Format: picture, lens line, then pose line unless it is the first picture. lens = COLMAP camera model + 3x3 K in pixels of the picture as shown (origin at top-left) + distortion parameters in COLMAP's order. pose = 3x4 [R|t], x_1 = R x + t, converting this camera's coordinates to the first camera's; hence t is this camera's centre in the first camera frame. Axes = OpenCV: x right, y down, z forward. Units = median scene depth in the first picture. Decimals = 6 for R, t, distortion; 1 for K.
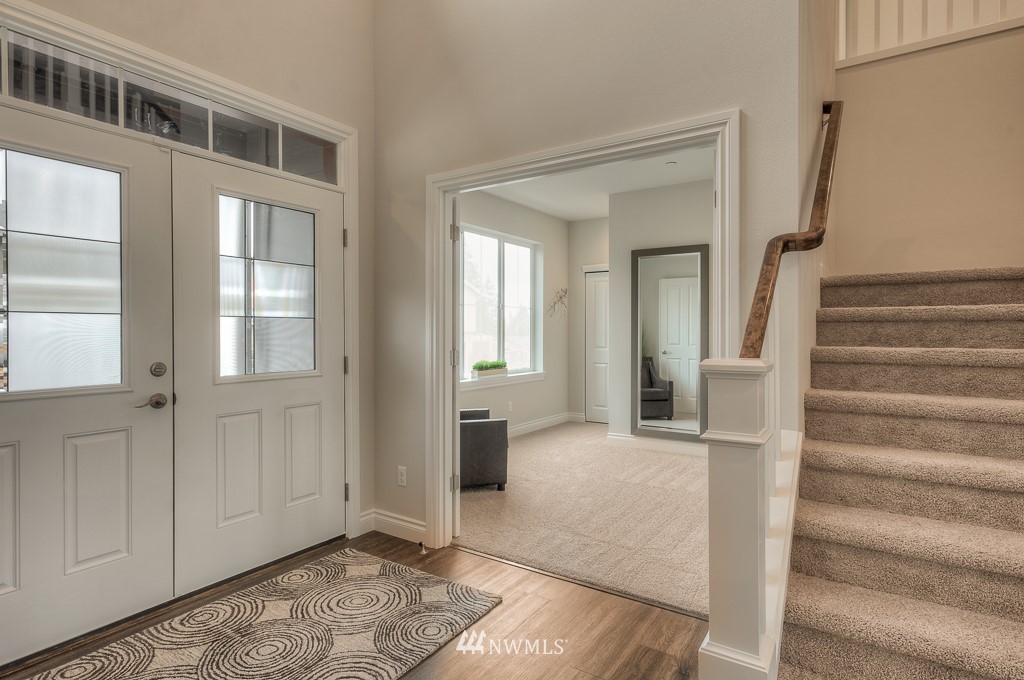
lens RADIAL K [[545.3, 0, 512.8], [0, 545.3, 330.8], [0, 0, 1]] dist [0.027731, 0.000224]
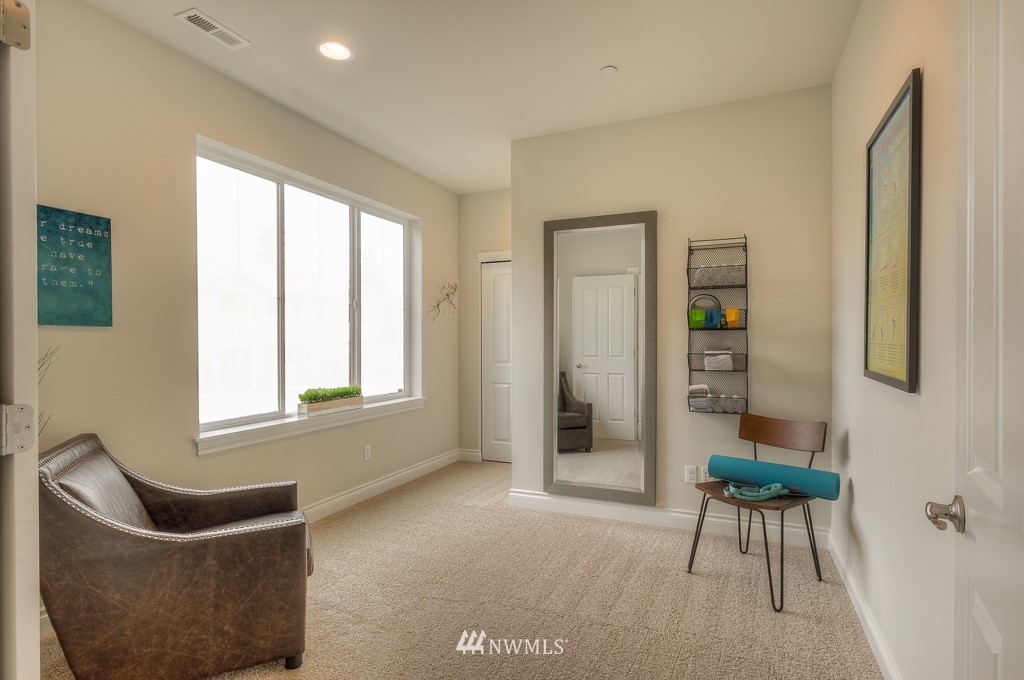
lens RADIAL K [[545.3, 0, 514.3], [0, 545.3, 340.2], [0, 0, 1]] dist [0.027731, 0.000224]
pose [[0.984710, -0.002918, 0.174176, 0.049928], [0.002962, 0.999996, 0.000007, 0.000267], [-0.174176, 0.000509, 0.984714, 0.271056]]
